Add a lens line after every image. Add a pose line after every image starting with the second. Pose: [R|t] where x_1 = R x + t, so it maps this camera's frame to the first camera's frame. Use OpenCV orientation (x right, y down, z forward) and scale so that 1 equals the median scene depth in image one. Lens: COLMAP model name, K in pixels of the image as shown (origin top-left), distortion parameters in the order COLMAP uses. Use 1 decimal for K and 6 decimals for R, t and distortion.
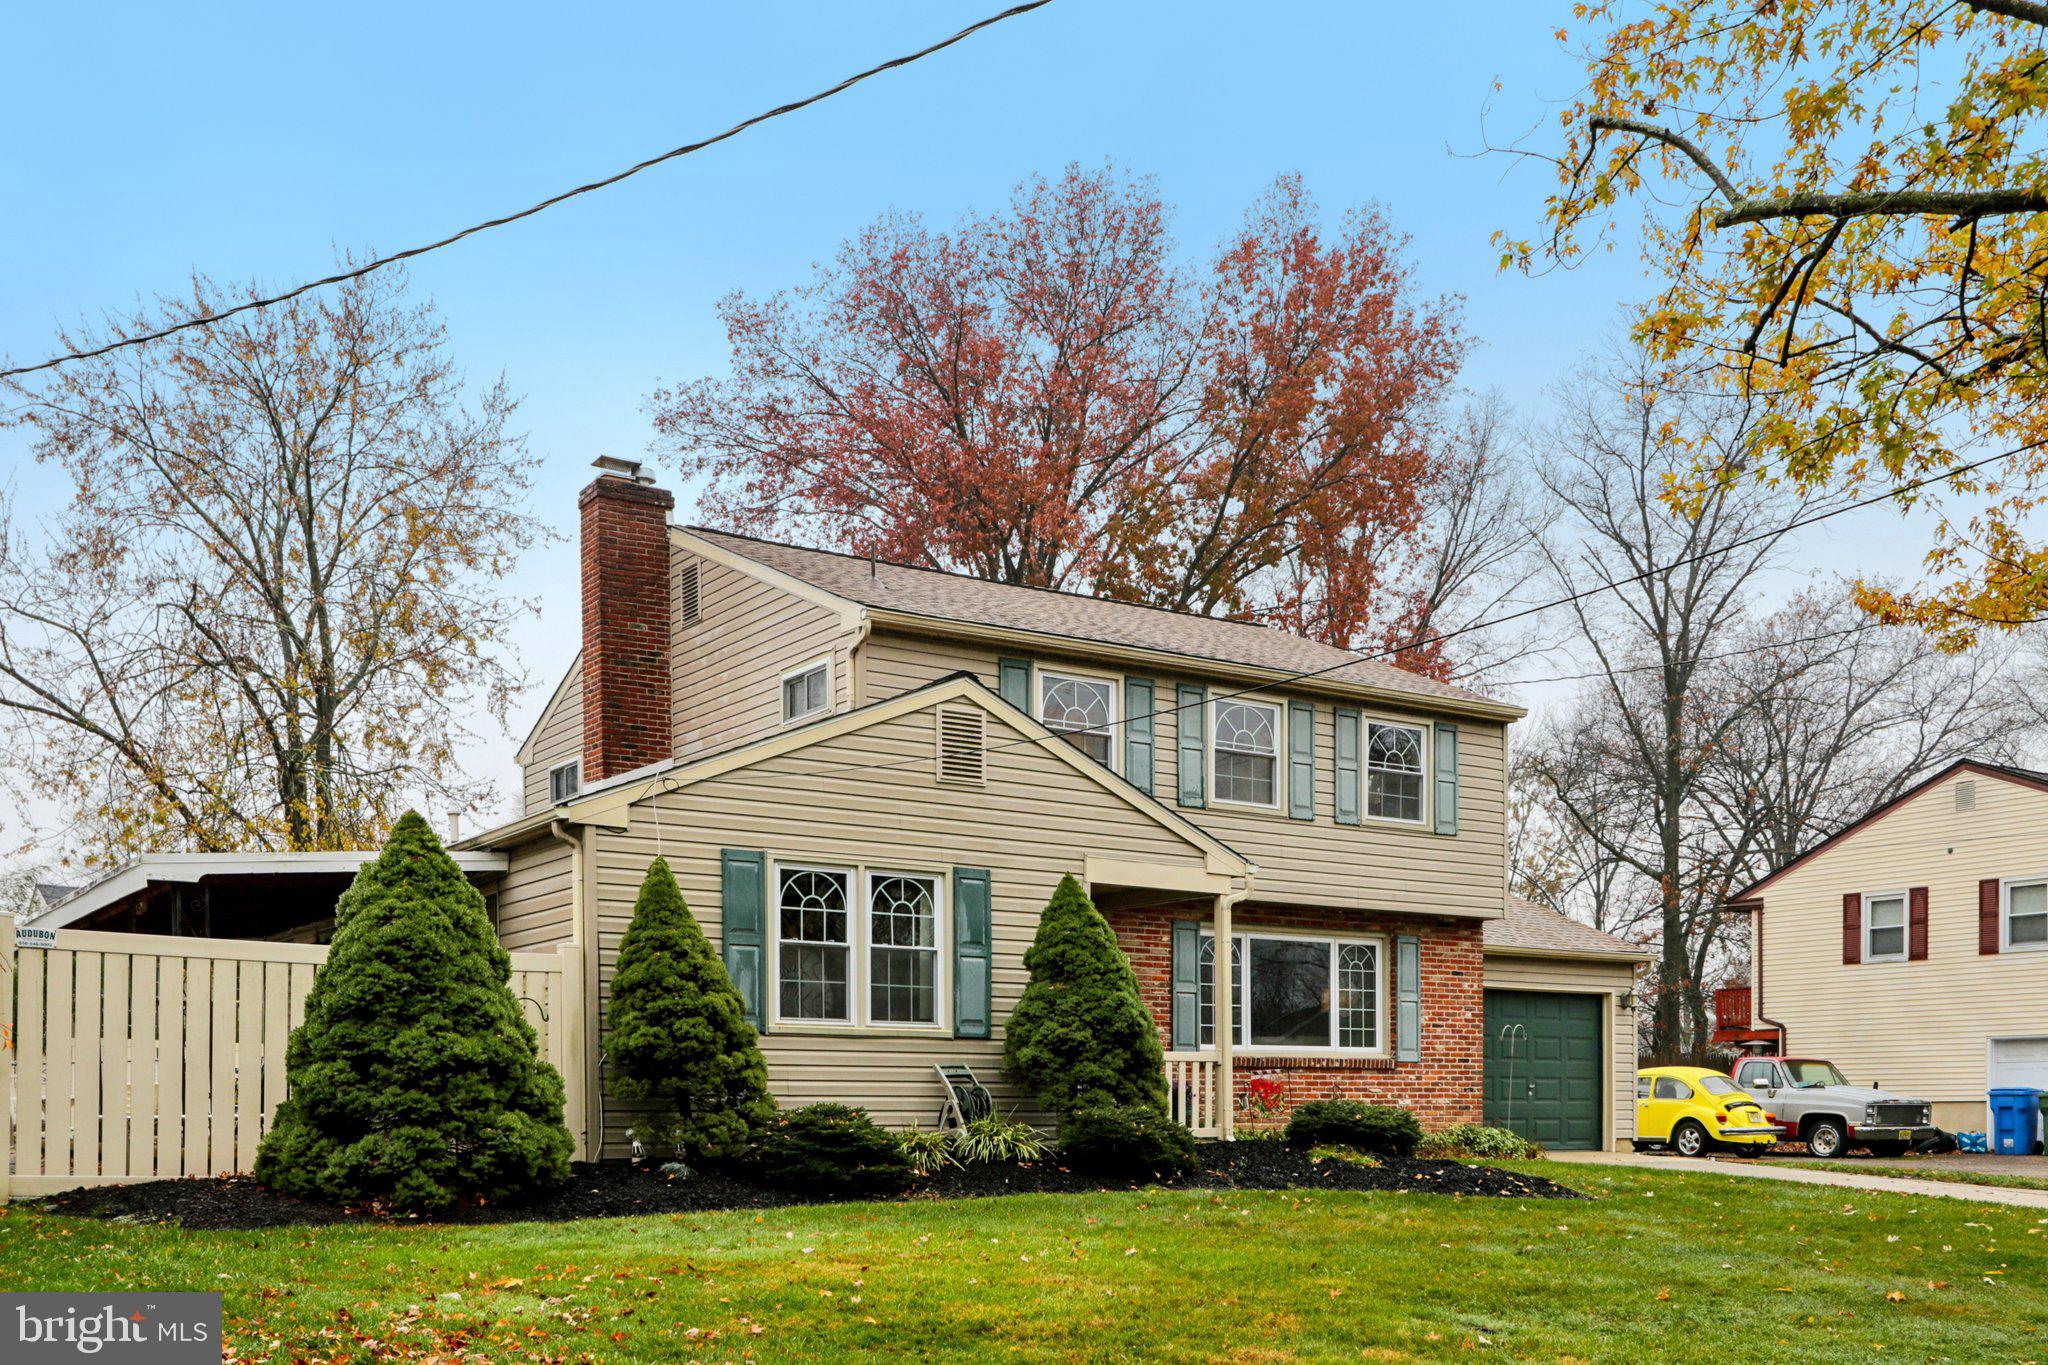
lens RADIAL K [[1913.1, 0, 1024.0], [0, 1913.1, 682.5], [0, 0, 1]] dist [-0.003786, -0.006862]
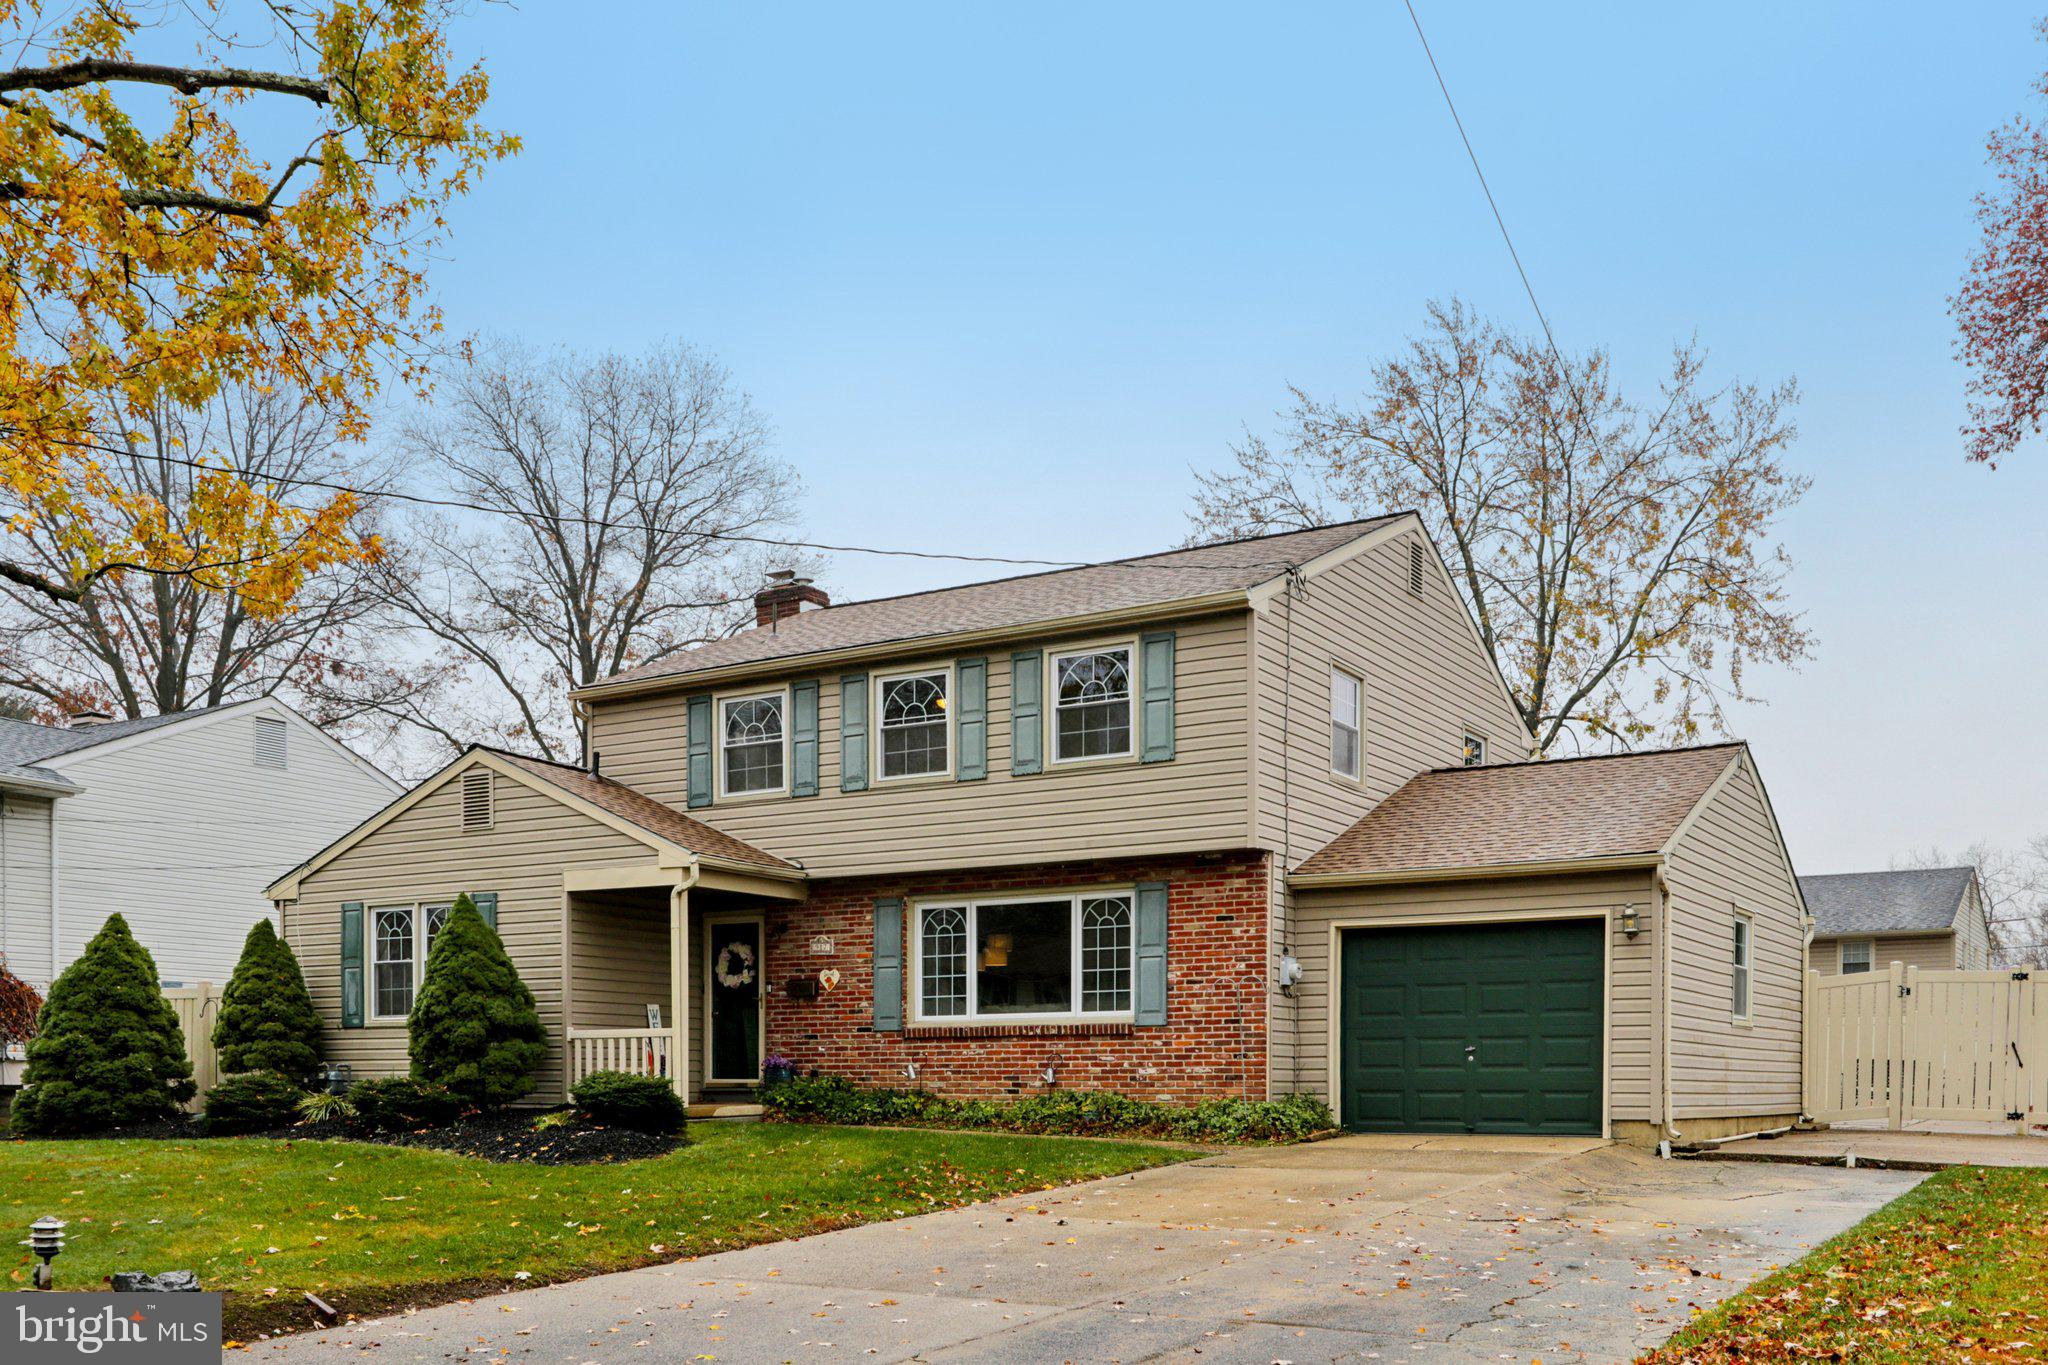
lens RADIAL K [[1902.2, 0, 1024.0], [0, 1902.2, 682.5], [0, 0, 1]] dist [0.002421, -0.004129]
pose [[0.427604, -0.188093, -0.884181, 1.017719], [0.195637, 0.974188, -0.112627, 0.137240], [0.882543, -0.124818, 0.453364, 0.595151]]
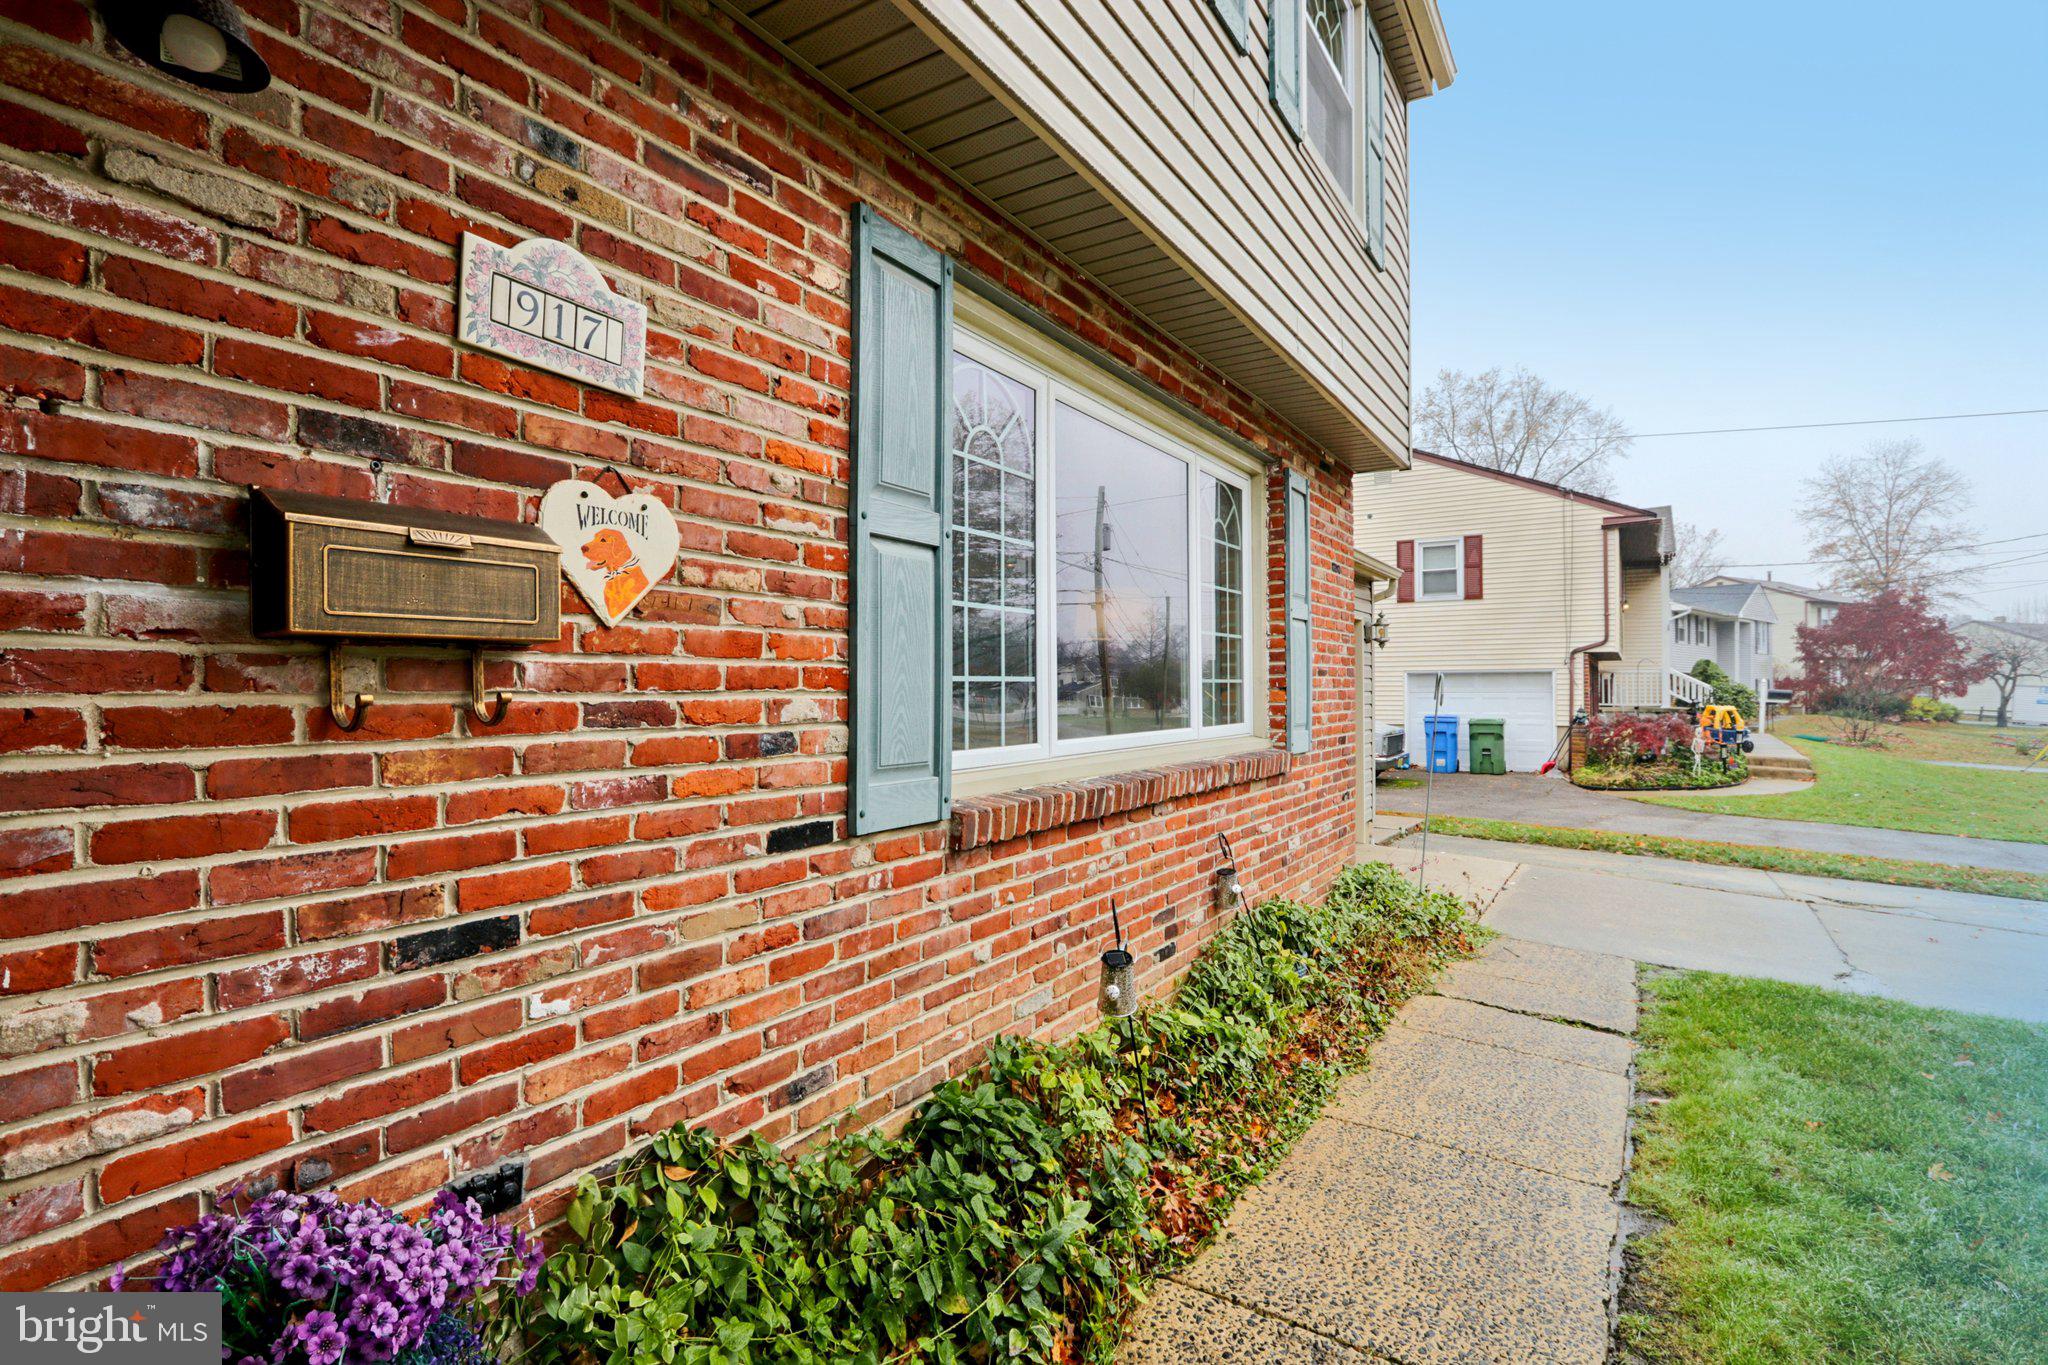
lens RADIAL K [[1008.5, 0, 1021.0], [0, 1008.5, 671.5], [0, 0, 1]] dist [-0.023597, 0.000069]
pose [[0.908236, -0.010055, 0.418338, 0.045296], [-0.063958, 0.984630, 0.162522, 0.151266], [-0.413542, -0.174365, 0.893633, 0.852689]]
